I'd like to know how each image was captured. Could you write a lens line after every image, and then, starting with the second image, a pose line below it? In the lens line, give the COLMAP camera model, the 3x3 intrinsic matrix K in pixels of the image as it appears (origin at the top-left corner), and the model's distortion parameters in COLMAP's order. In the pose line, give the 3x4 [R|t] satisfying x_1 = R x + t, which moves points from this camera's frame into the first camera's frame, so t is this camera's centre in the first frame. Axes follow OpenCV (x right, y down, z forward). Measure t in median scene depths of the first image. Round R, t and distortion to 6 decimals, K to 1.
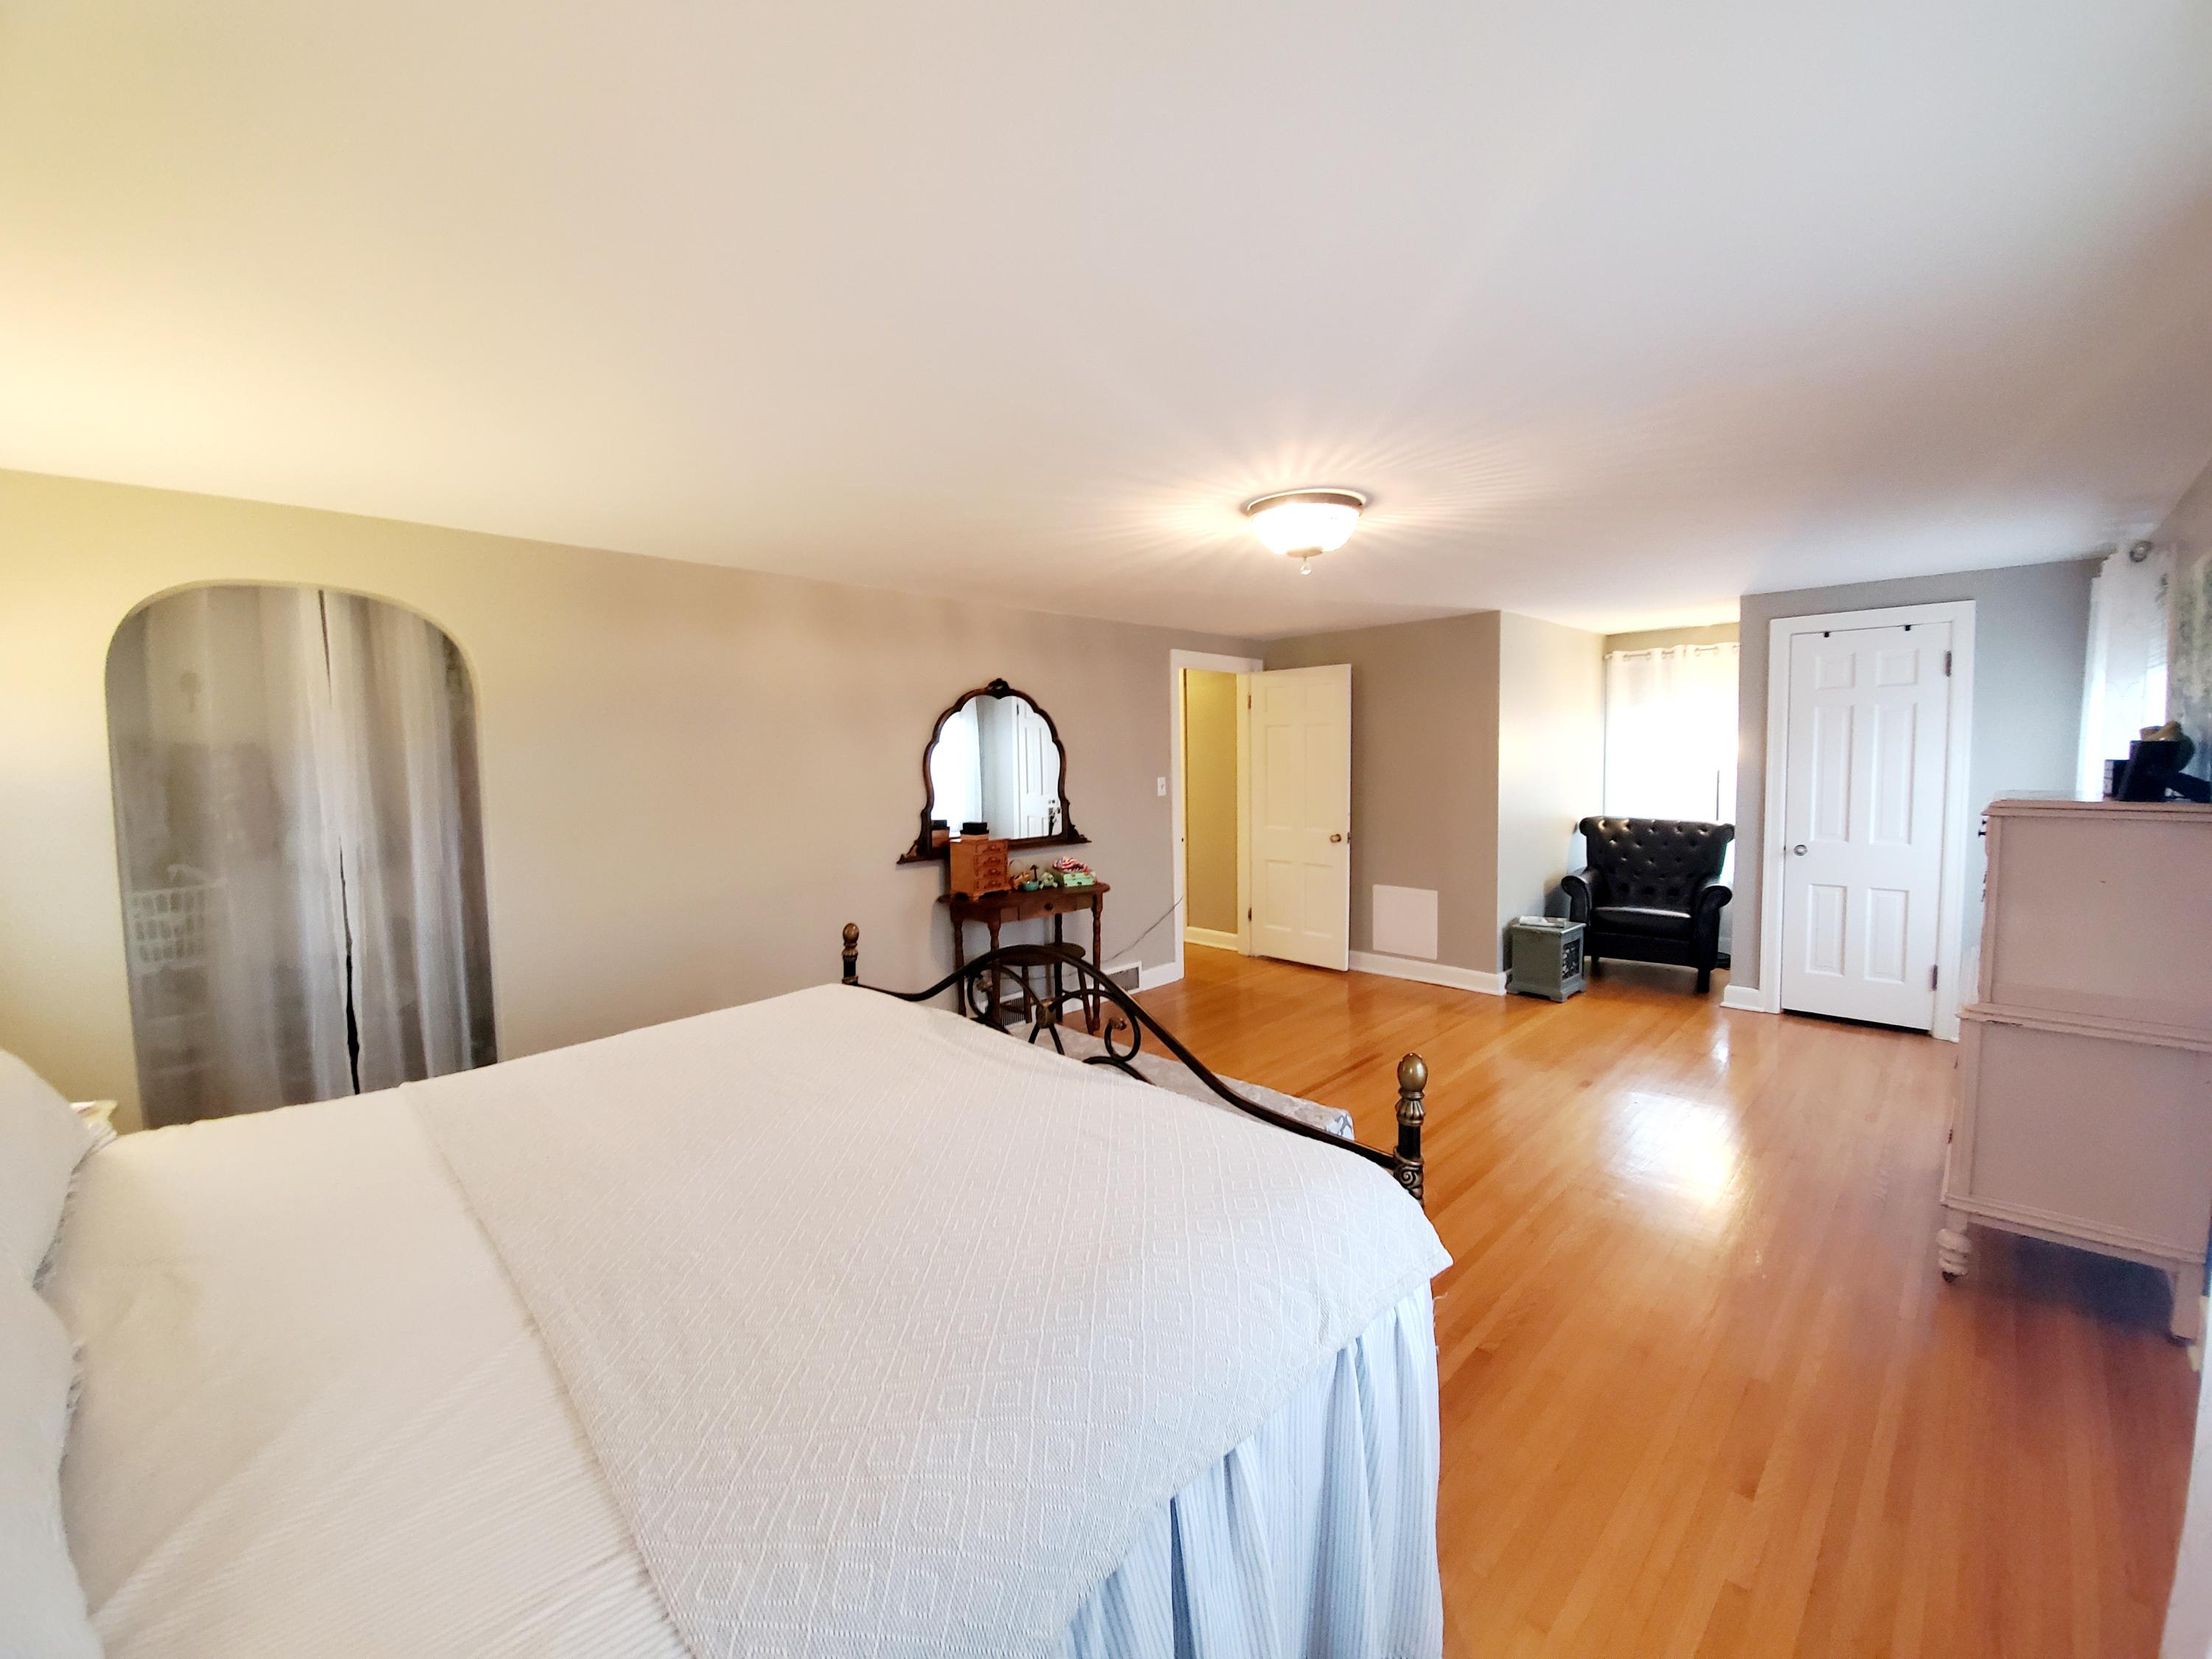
lens RADIAL K [[877.7, 0, 1124.0], [0, 877.7, 810.4], [0, 0, 1]] dist [0.011505, -0.017178]
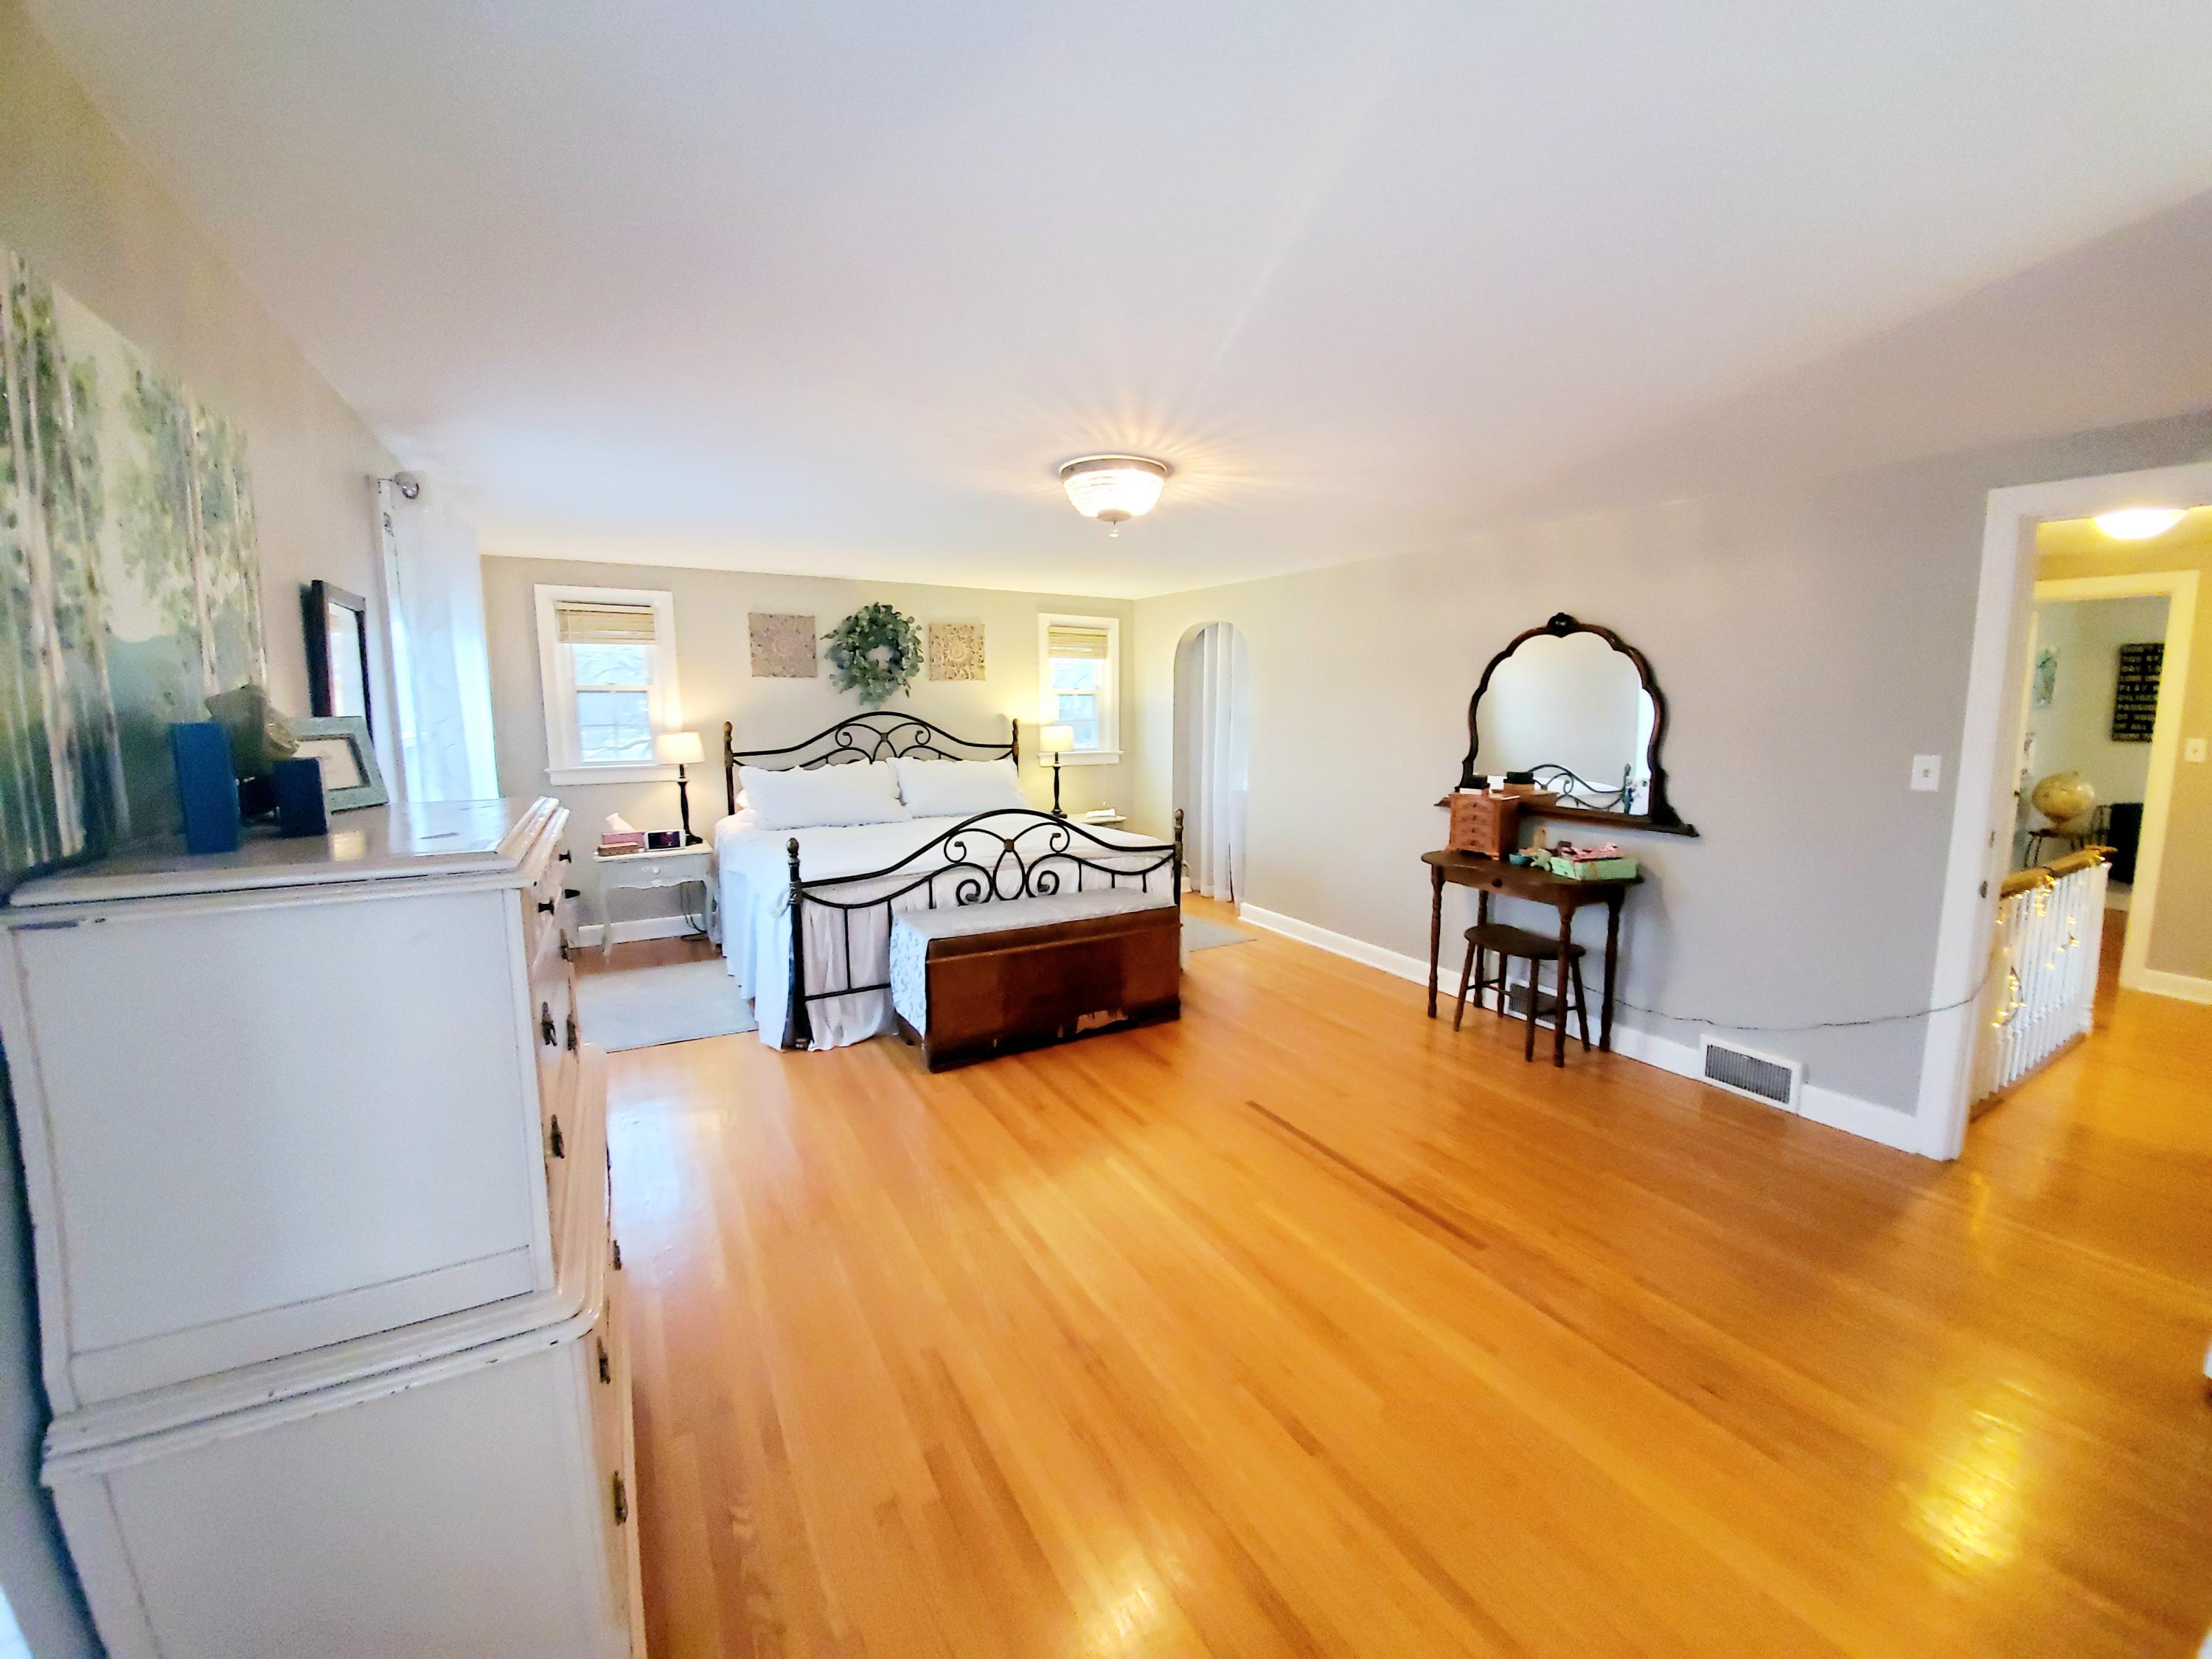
lens RADIAL K [[877.7, 0, 1124.0], [0, 877.7, 810.4], [0, 0, 1]] dist [0.011505, -0.017178]
pose [[-0.253599, 0.136146, -0.957680, 0.782505], [-0.058886, 0.986037, 0.155771, -0.069085], [0.965515, 0.095897, -0.242041, 0.802263]]
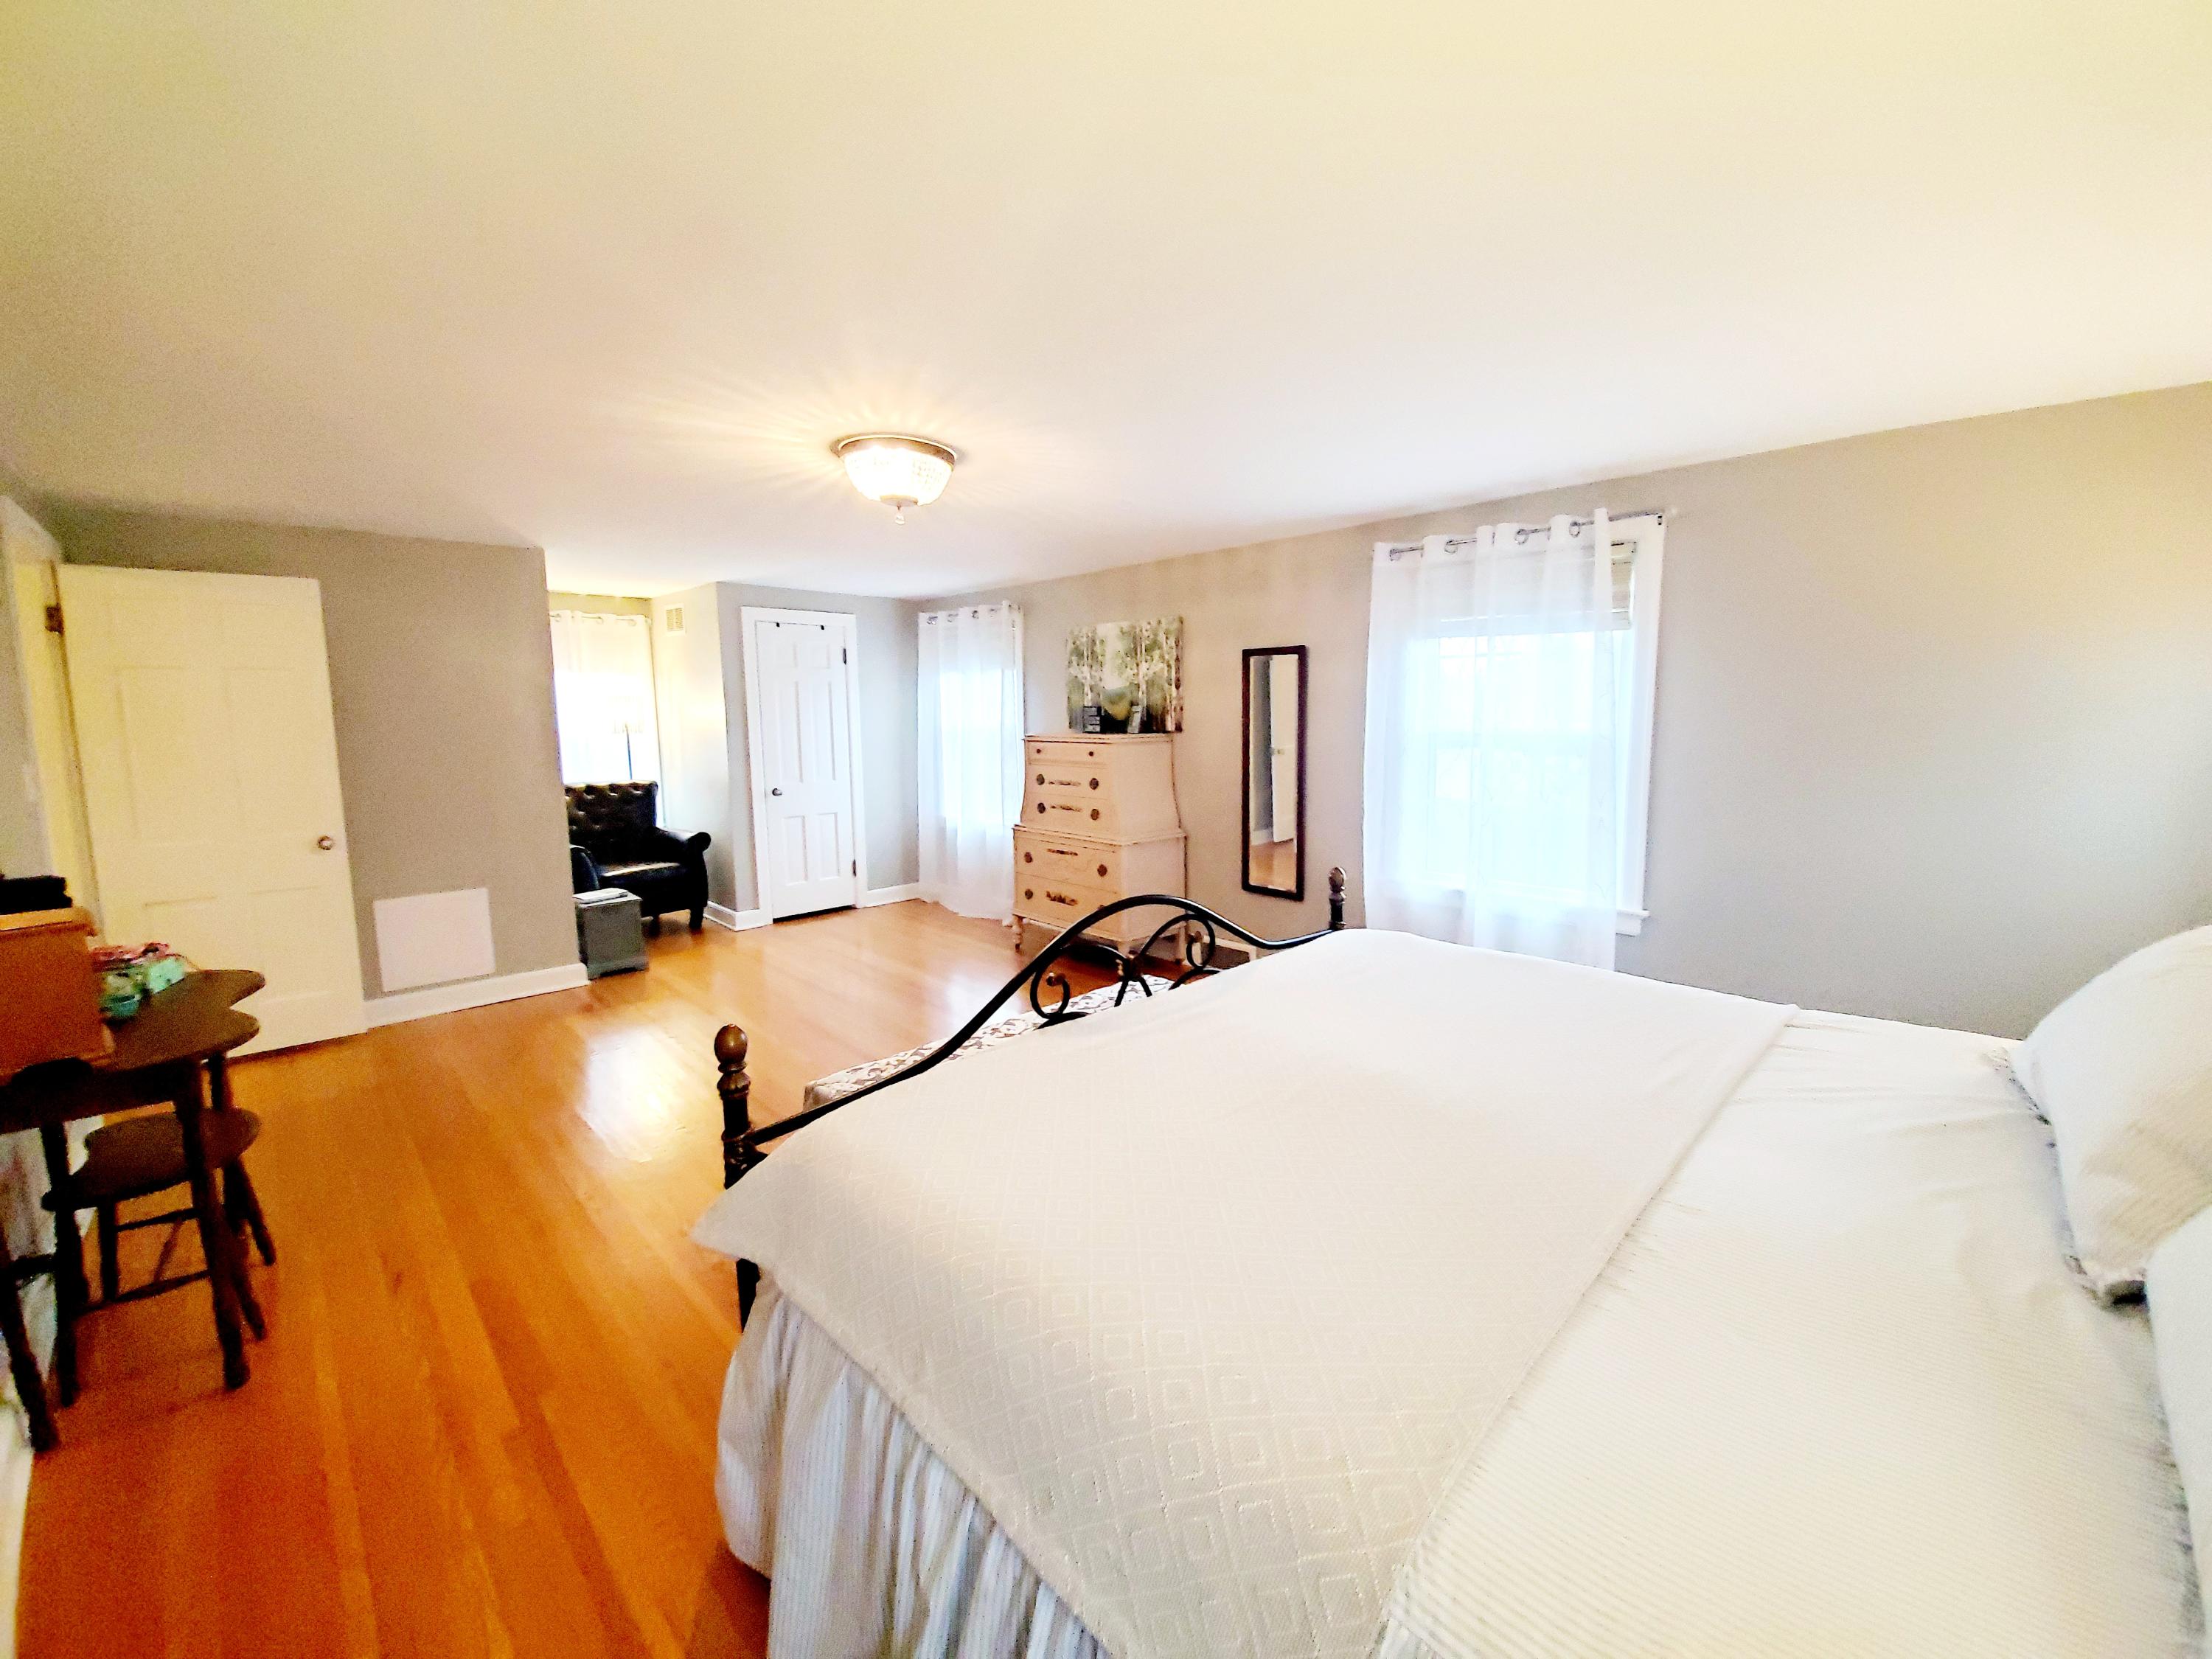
lens RADIAL K [[877.7, 0, 1124.0], [0, 877.7, 810.4], [0, 0, 1]] dist [0.011505, -0.017178]
pose [[-0.000540, -0.097873, 0.995199, -0.507851], [0.071888, 0.992620, 0.097658, -0.017224], [-0.997413, 0.071595, 0.006500, 0.483052]]
